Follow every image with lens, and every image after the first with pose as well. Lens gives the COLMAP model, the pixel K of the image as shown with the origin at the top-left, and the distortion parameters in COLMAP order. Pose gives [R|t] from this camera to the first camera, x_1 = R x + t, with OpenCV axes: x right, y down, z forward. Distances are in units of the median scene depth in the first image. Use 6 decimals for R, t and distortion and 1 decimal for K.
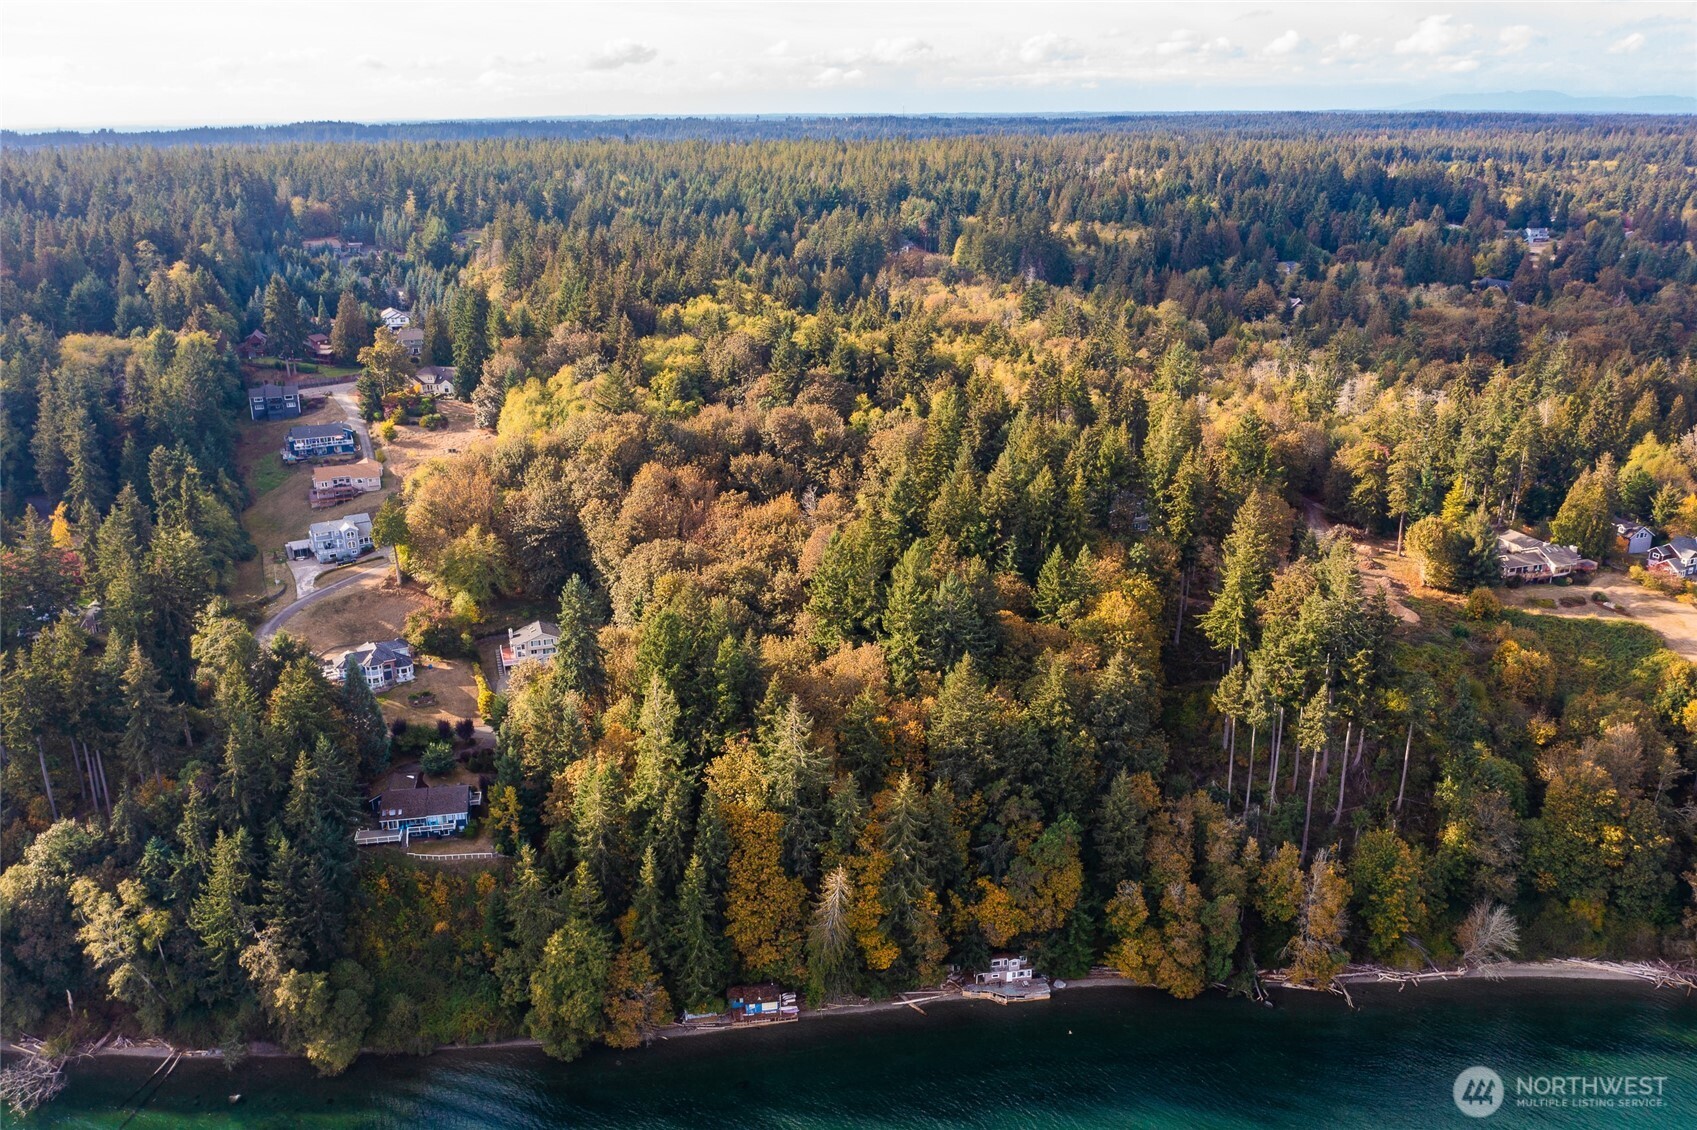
lens RADIAL K [[1369.5, 0, 848.5], [0, 1369.5, 565.0], [0, 0, 1]] dist [-0.021521, -0.003421]
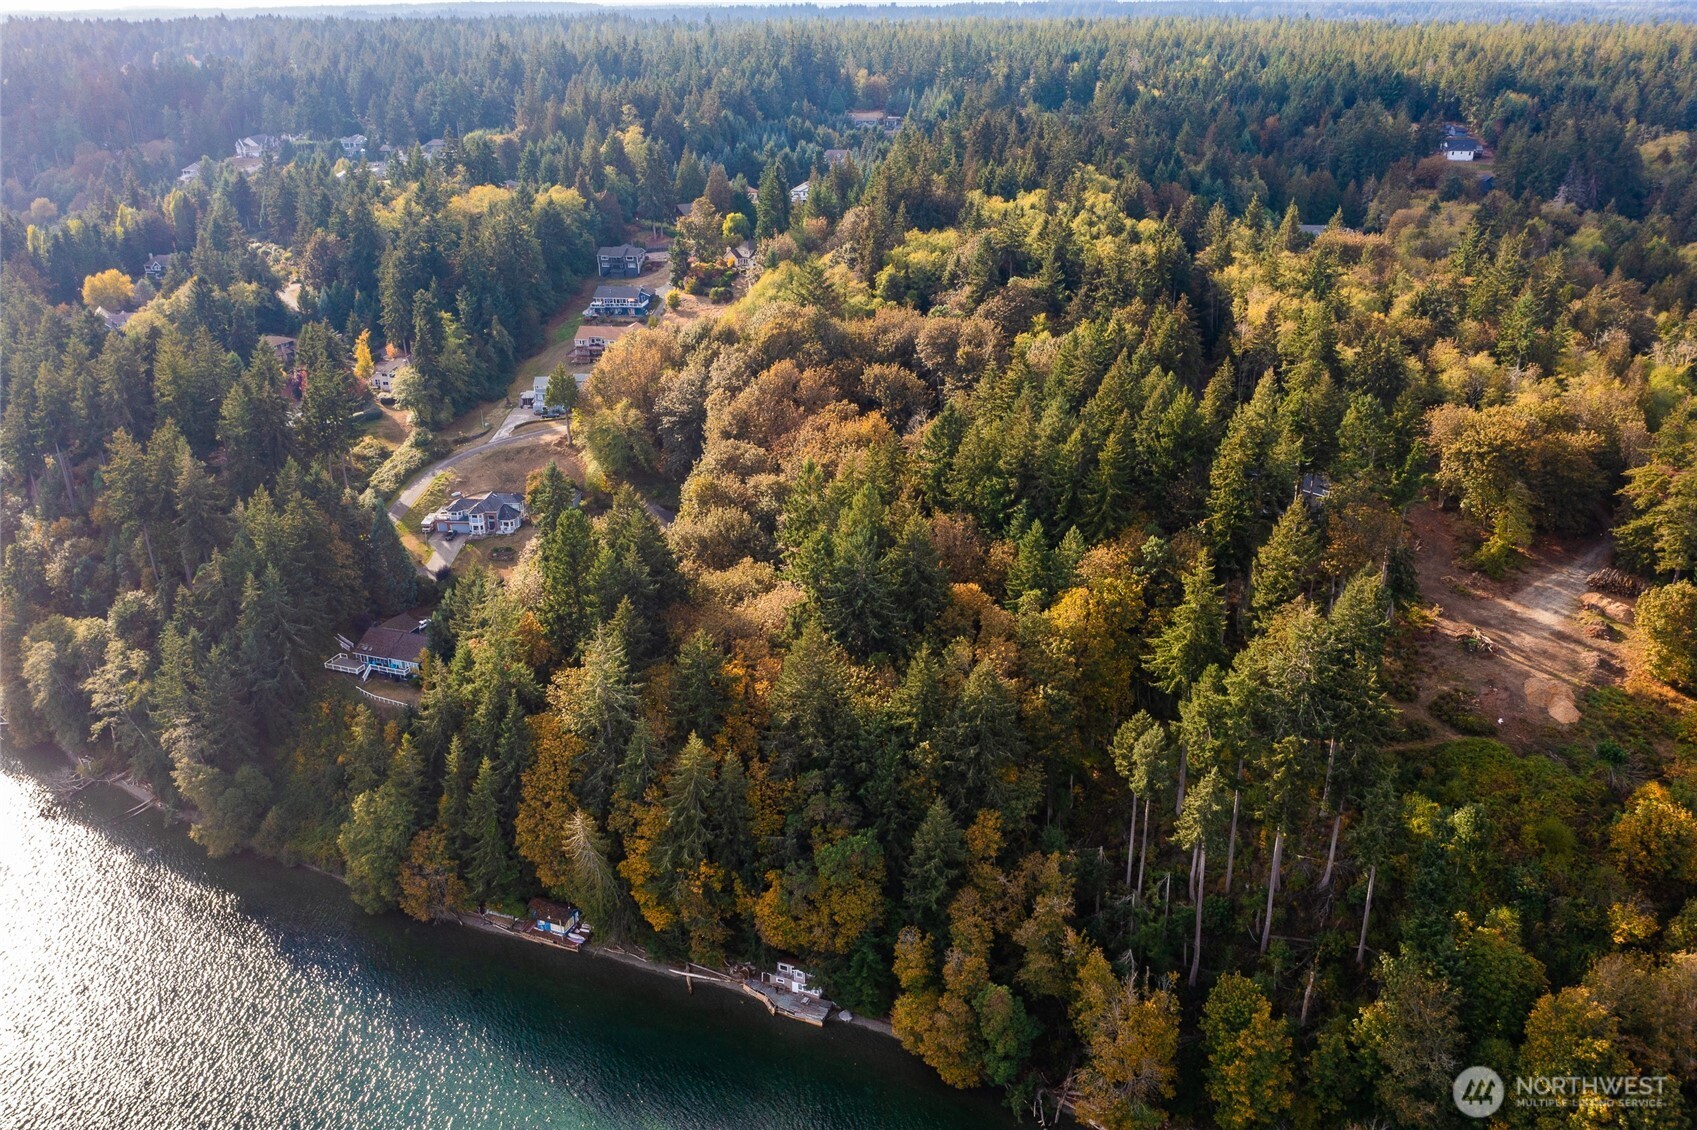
lens RADIAL K [[1348.3, 0, 848.5], [0, 1348.3, 565.0], [0, 0, 1]] dist [-0.012075, 0.000839]
pose [[0.856088, 0.200083, -0.476529, 0.508579], [-0.159287, 0.979285, 0.125018, -0.080657], [0.491672, -0.031121, 0.870224, 0.267450]]
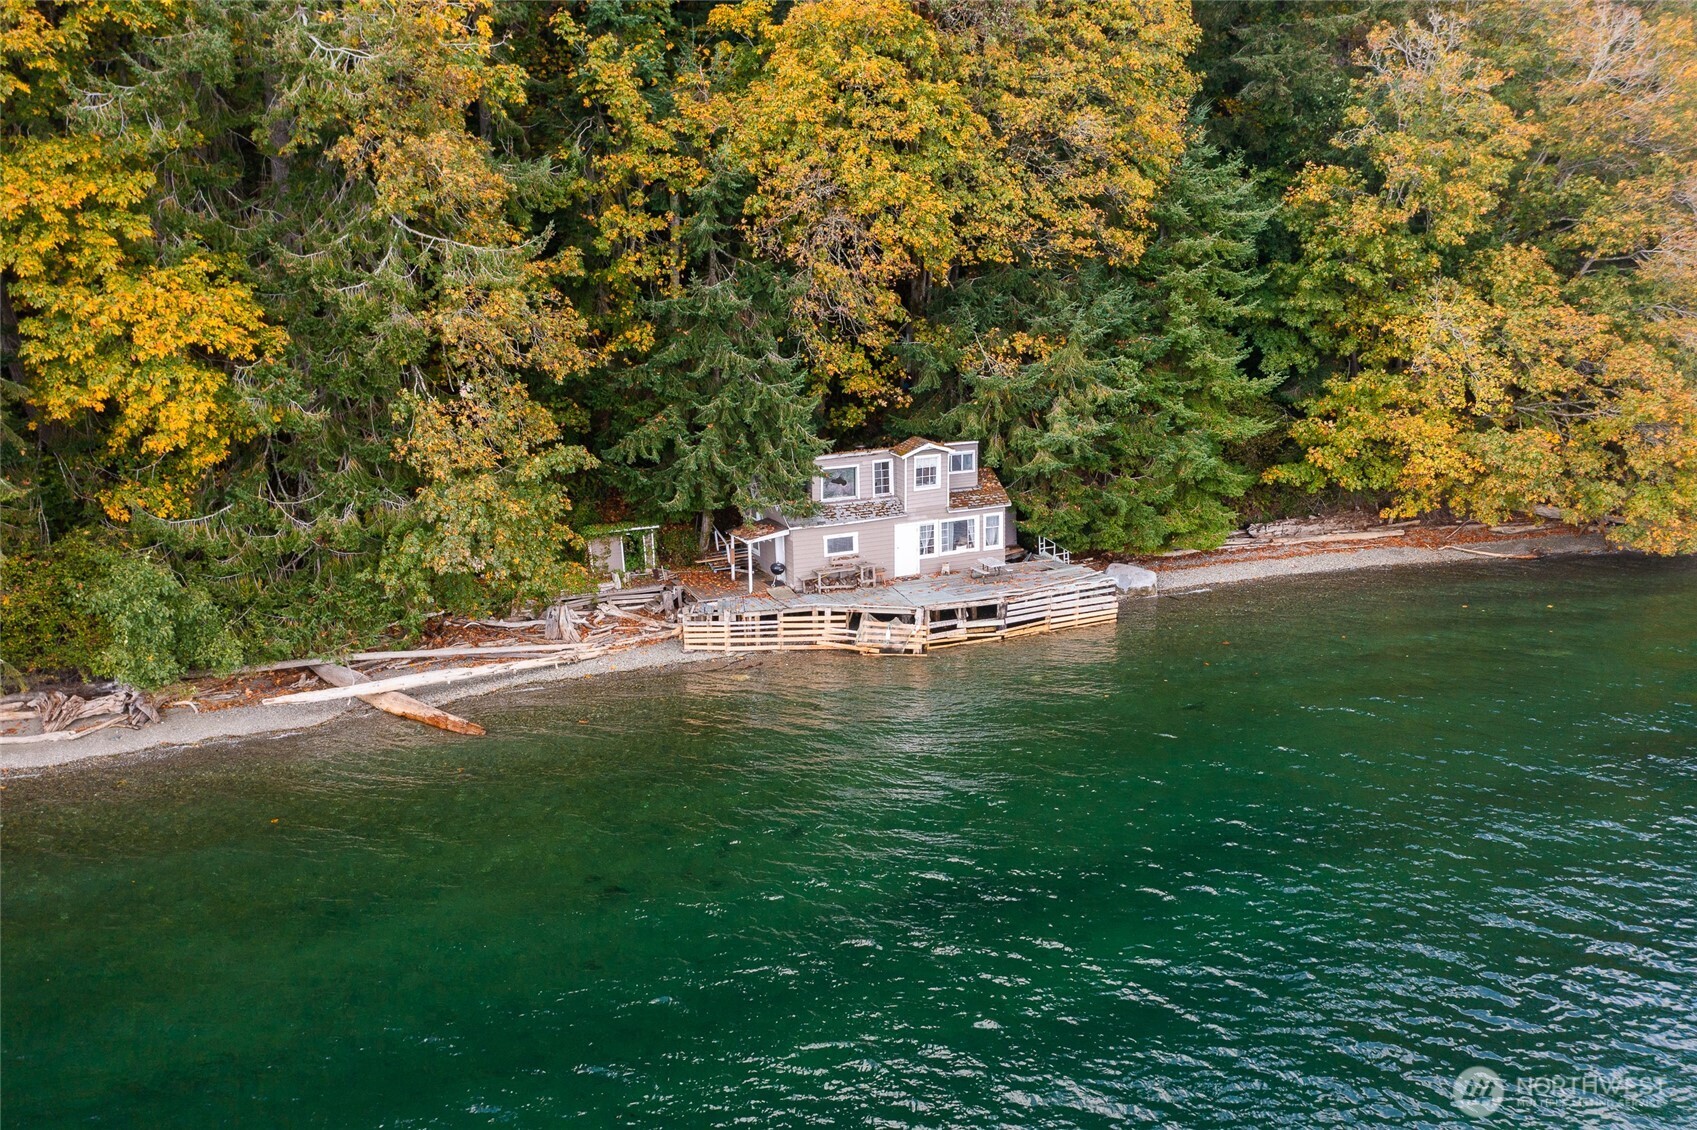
lens RADIAL K [[1348.3, 0, 848.5], [0, 1348.3, 565.0], [0, 0, 1]] dist [-0.012075, 0.000839]
pose [[0.955945, -0.062170, 0.286886, 0.053243], [0.086553, 0.993562, -0.073094, 0.317672], [-0.280495, 0.094705, 0.955172, 0.815388]]
